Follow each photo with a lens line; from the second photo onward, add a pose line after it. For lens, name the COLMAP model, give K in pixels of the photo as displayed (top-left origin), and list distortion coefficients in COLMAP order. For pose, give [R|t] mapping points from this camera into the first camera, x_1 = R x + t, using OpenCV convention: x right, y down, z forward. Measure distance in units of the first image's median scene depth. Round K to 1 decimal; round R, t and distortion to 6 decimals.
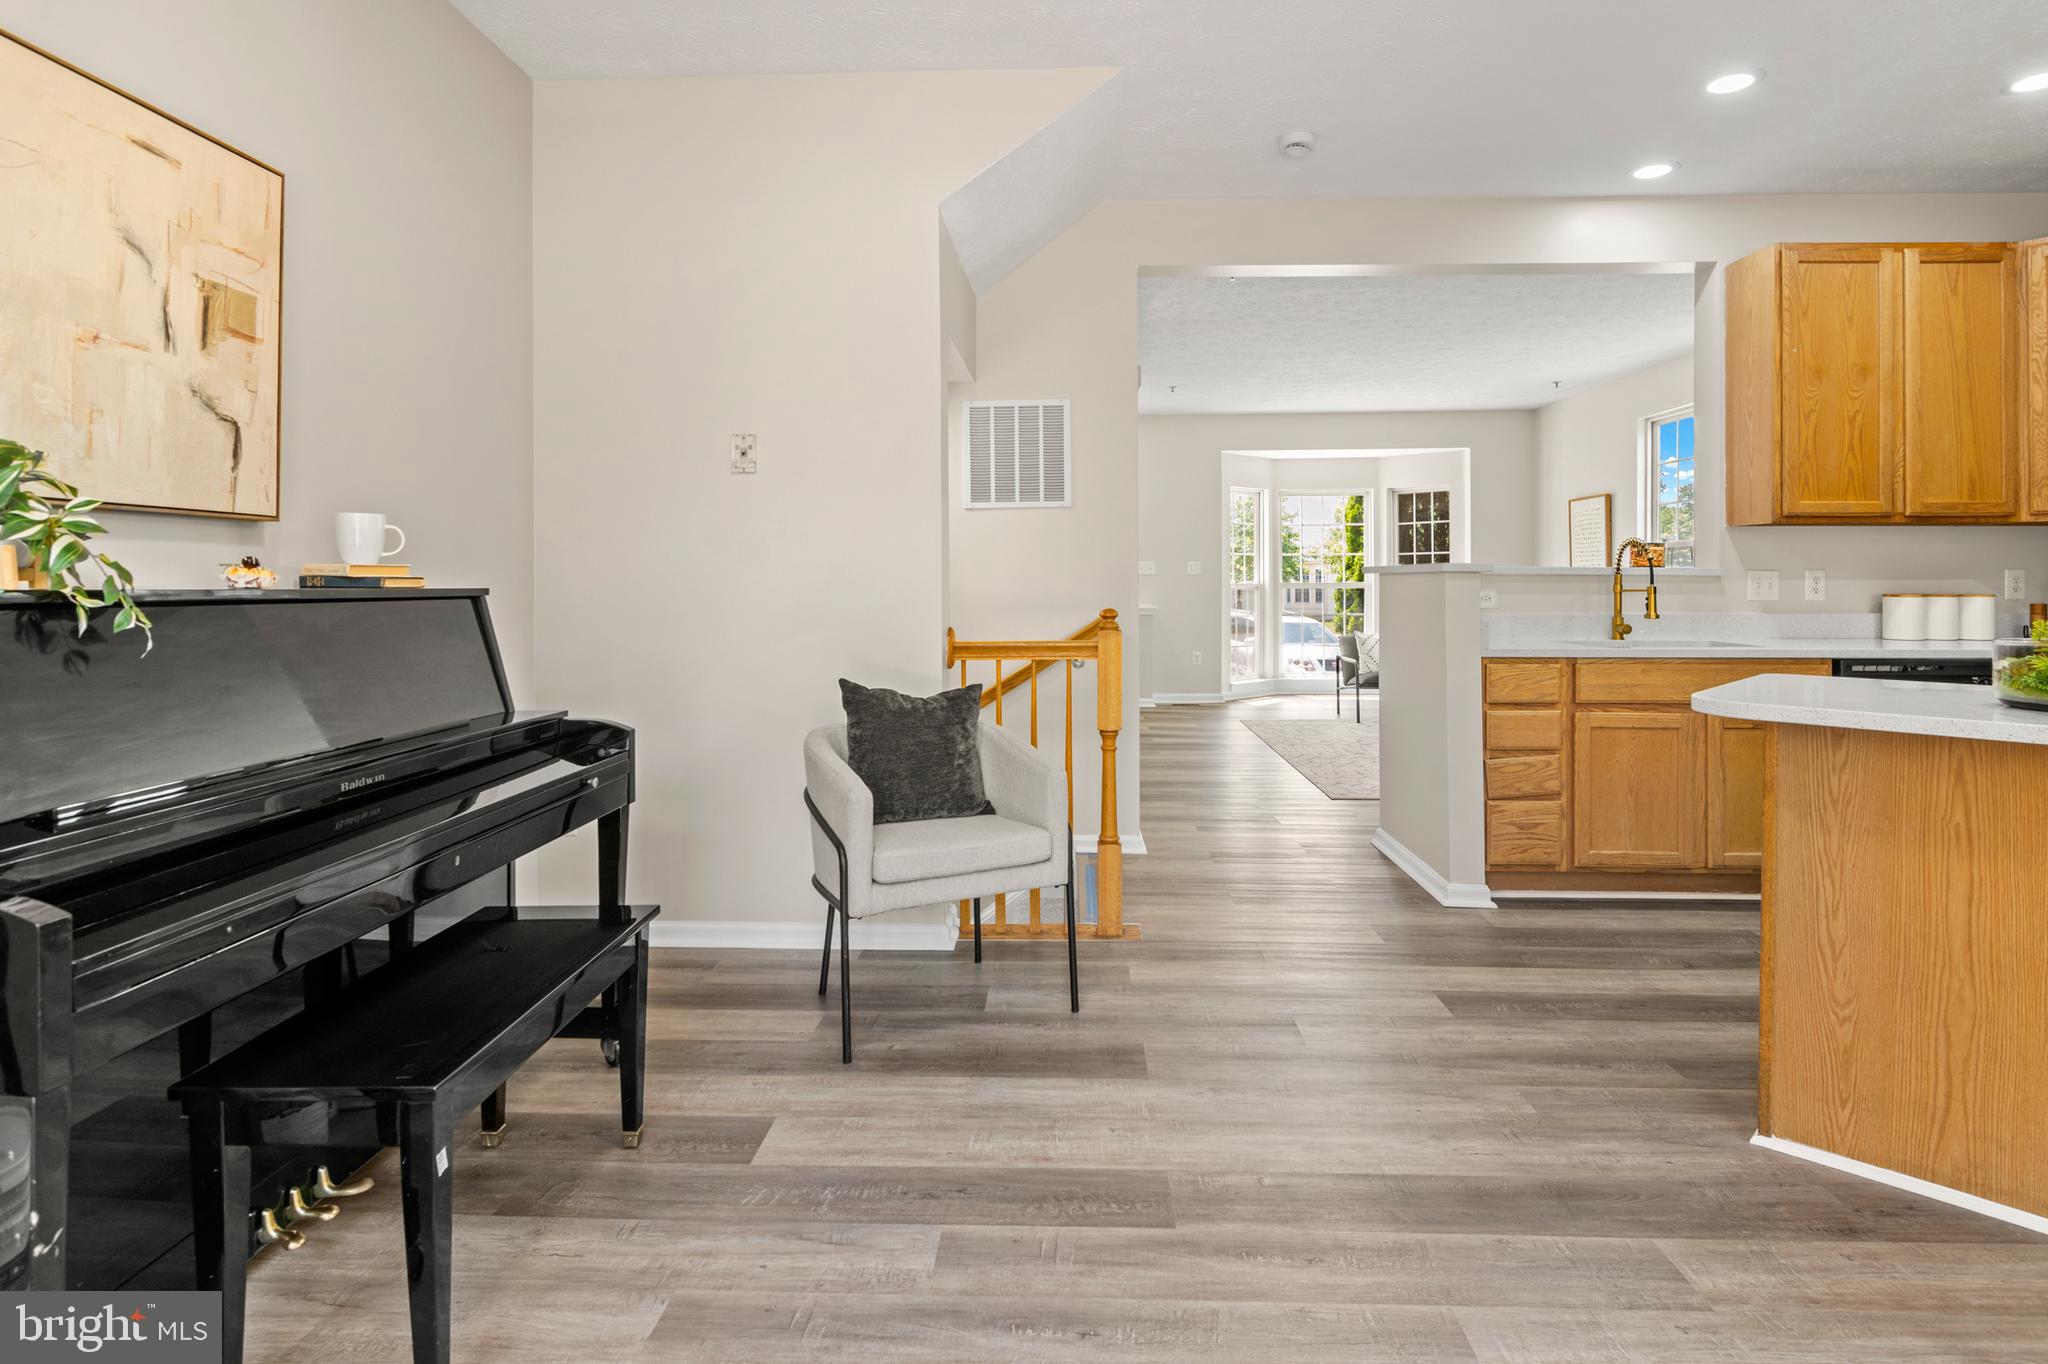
lens RADIAL K [[1010.0, 0, 1031.5], [0, 1010.0, 576.2], [0, 0, 1]] dist [-0.002833, -0.004645]
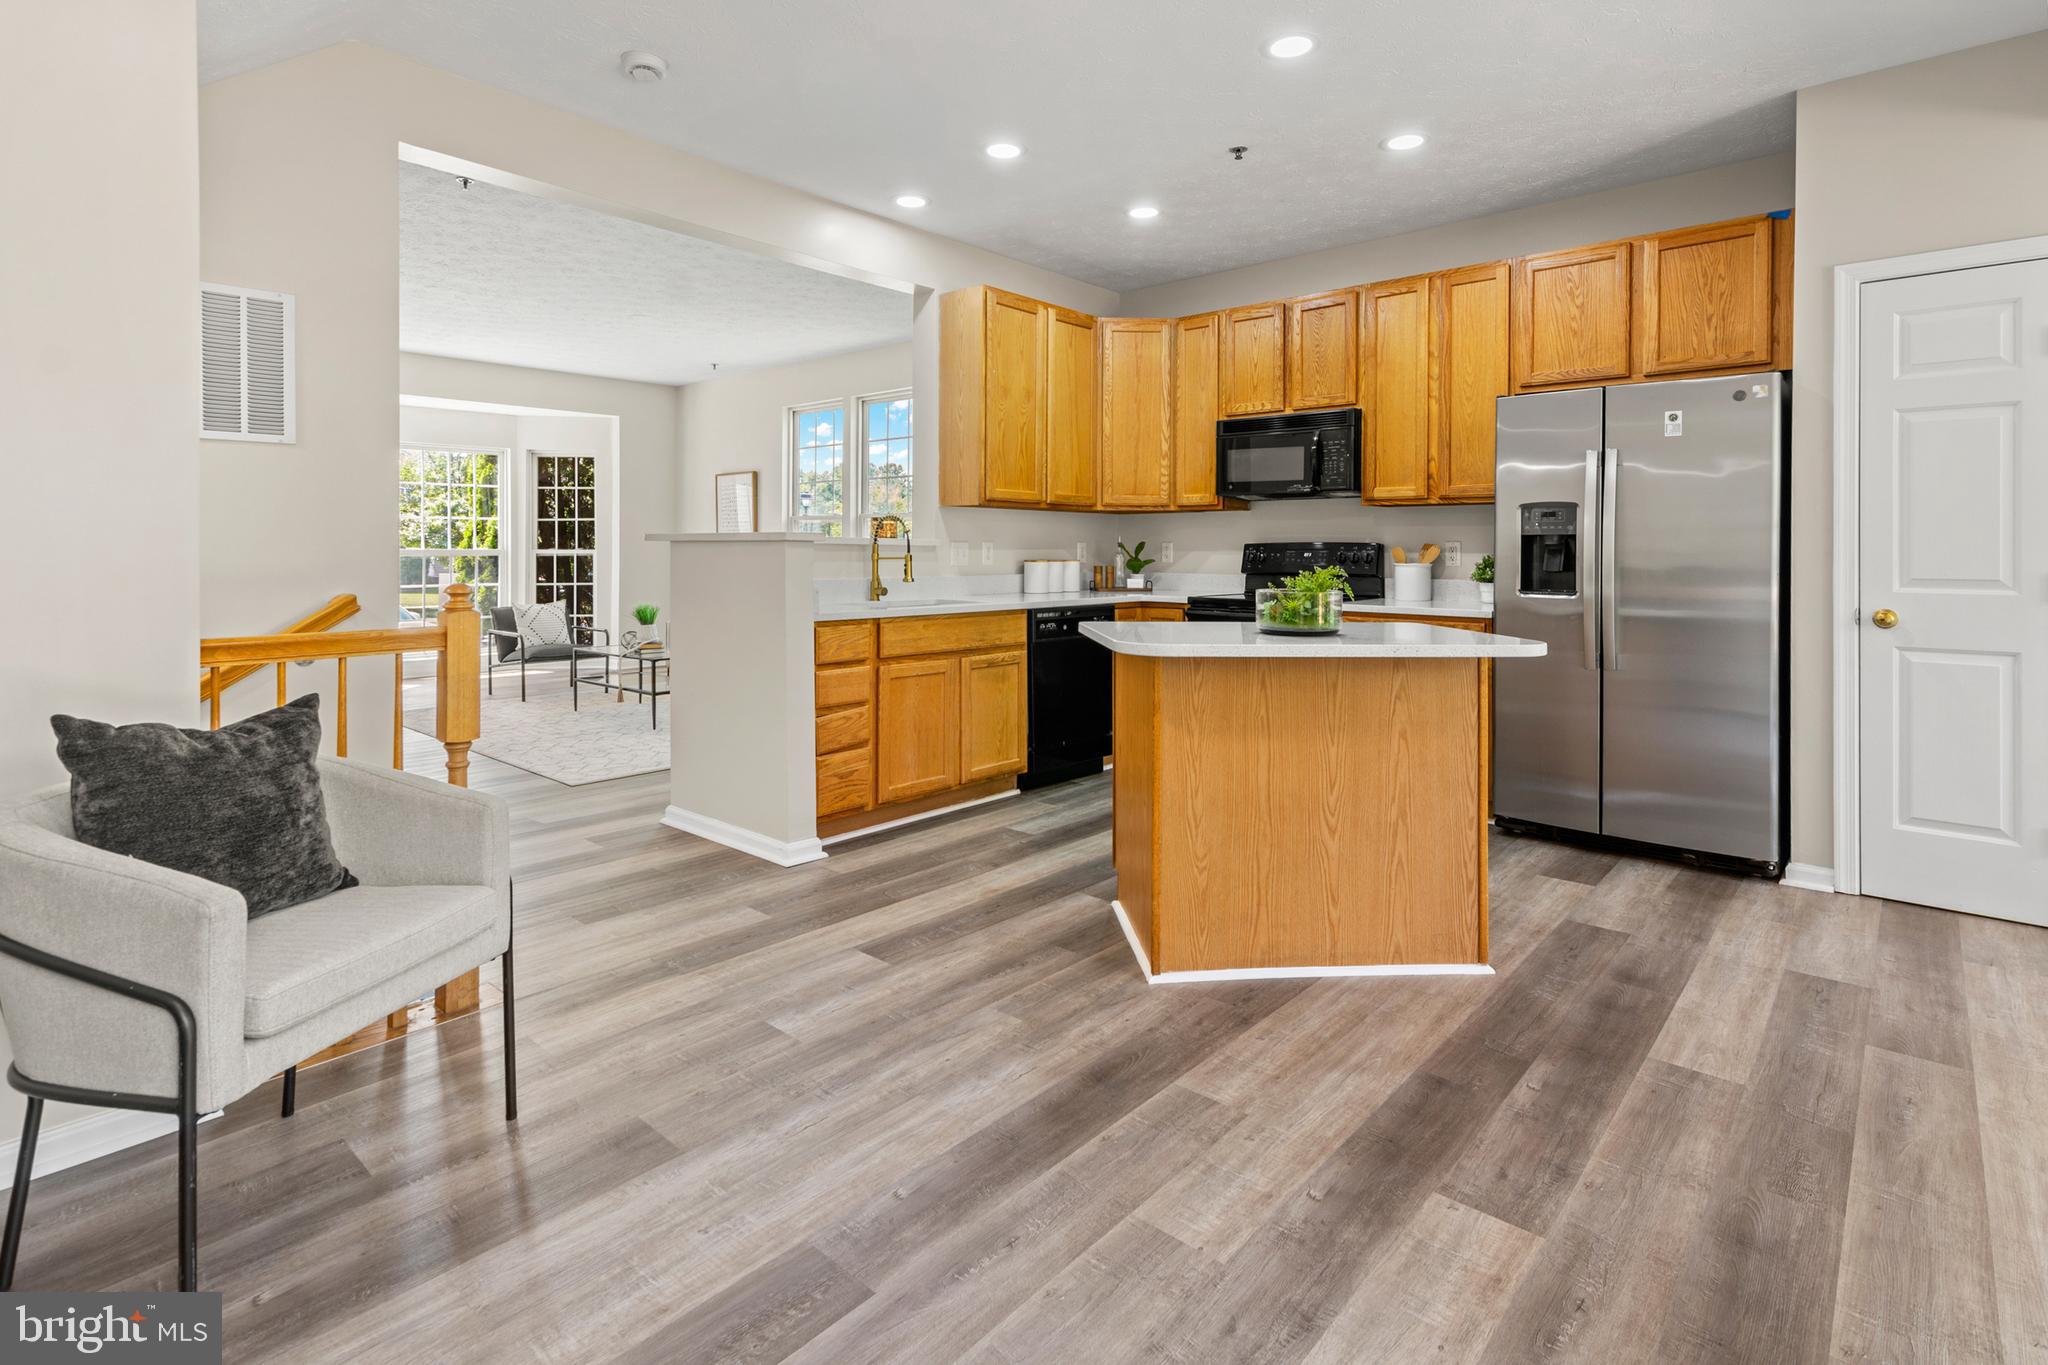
lens RADIAL K [[996.9, 0, 1001.9], [0, 996.9, 550.9], [0, 0, 1]] dist [0.010438, 0.000074]
pose [[0.645408, 0.002446, 0.763834, -0.221600], [-0.007401, 0.999968, 0.003052, 0.001974], [-0.763803, -0.007623, 0.645405, 0.180076]]
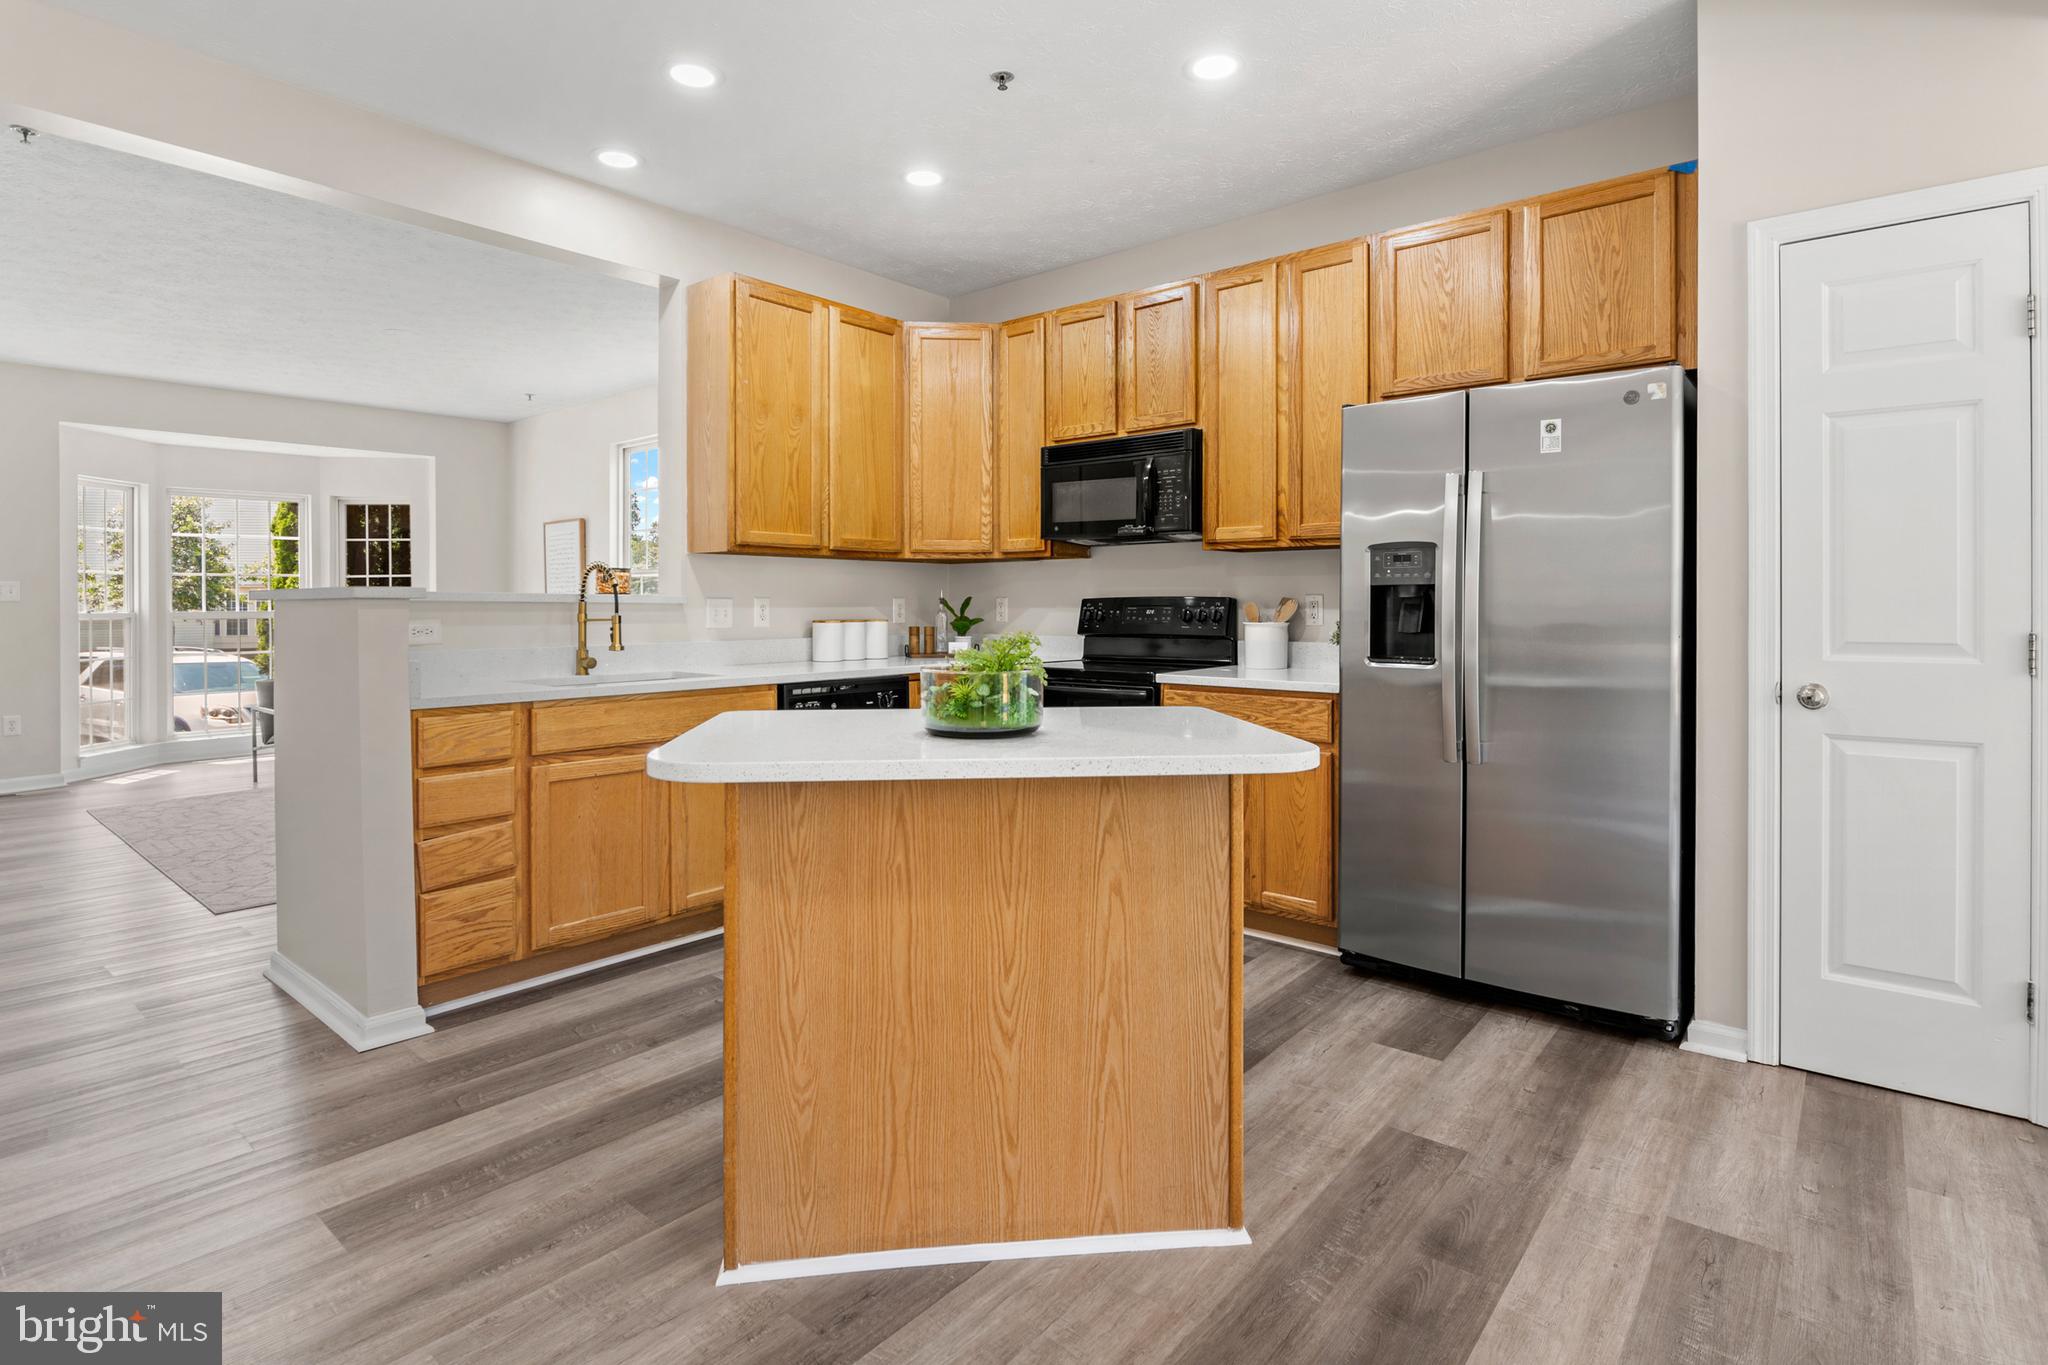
lens RADIAL K [[1026.1, 0, 1015.5], [0, 1026.1, 610.1], [0, 0, 1]] dist [-0.011303, -0.001773]
pose [[0.612128, -0.004978, 0.790743, 0.113966], [-0.000425, 0.999978, 0.006624, -0.001192], [-0.790759, -0.004391, 0.612112, 0.162772]]
